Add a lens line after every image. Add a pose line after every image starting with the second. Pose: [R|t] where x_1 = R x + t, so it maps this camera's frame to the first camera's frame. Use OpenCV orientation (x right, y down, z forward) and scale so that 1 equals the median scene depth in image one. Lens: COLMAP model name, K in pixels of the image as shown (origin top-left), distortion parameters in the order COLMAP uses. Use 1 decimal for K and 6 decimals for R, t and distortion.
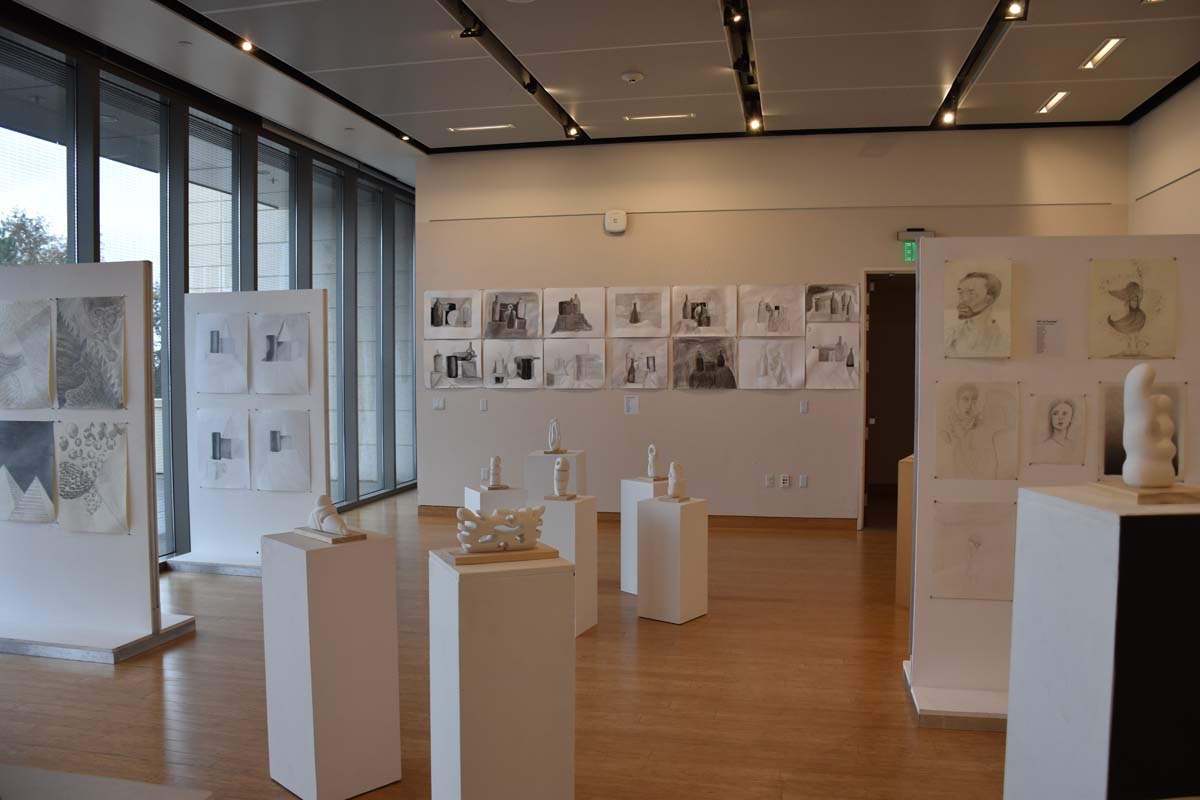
lens RADIAL K [[935.0, 0, 594.1], [0, 935.0, 408.6], [0, 0, 1]] dist [-0.148131, 0.100717]
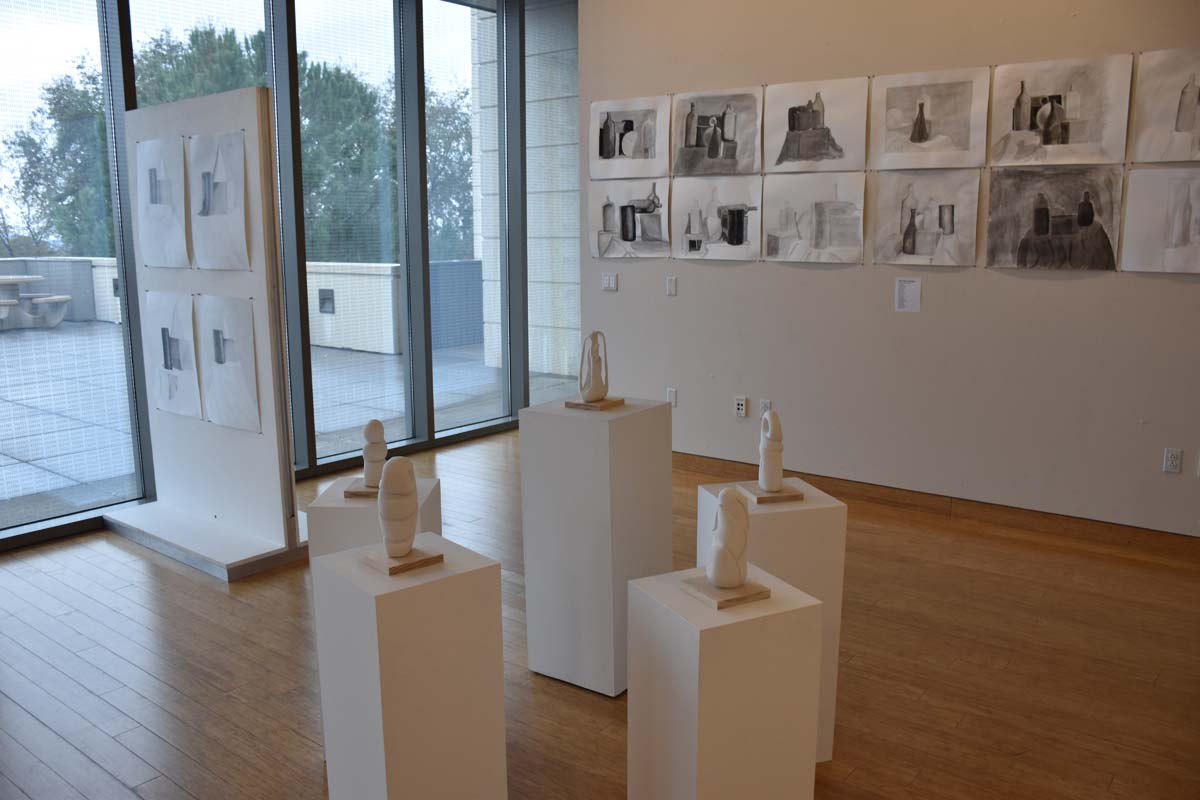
lens RADIAL K [[935.0, 0, 603.7], [0, 935.0, 398.2], [0, 0, 1]] dist [-0.148131, 0.100717]
pose [[0.895309, 0.077855, -0.438588, 0.121214], [-0.018196, 0.990178, 0.138626, -0.015477], [0.445073, -0.116133, 0.887932, 0.440808]]
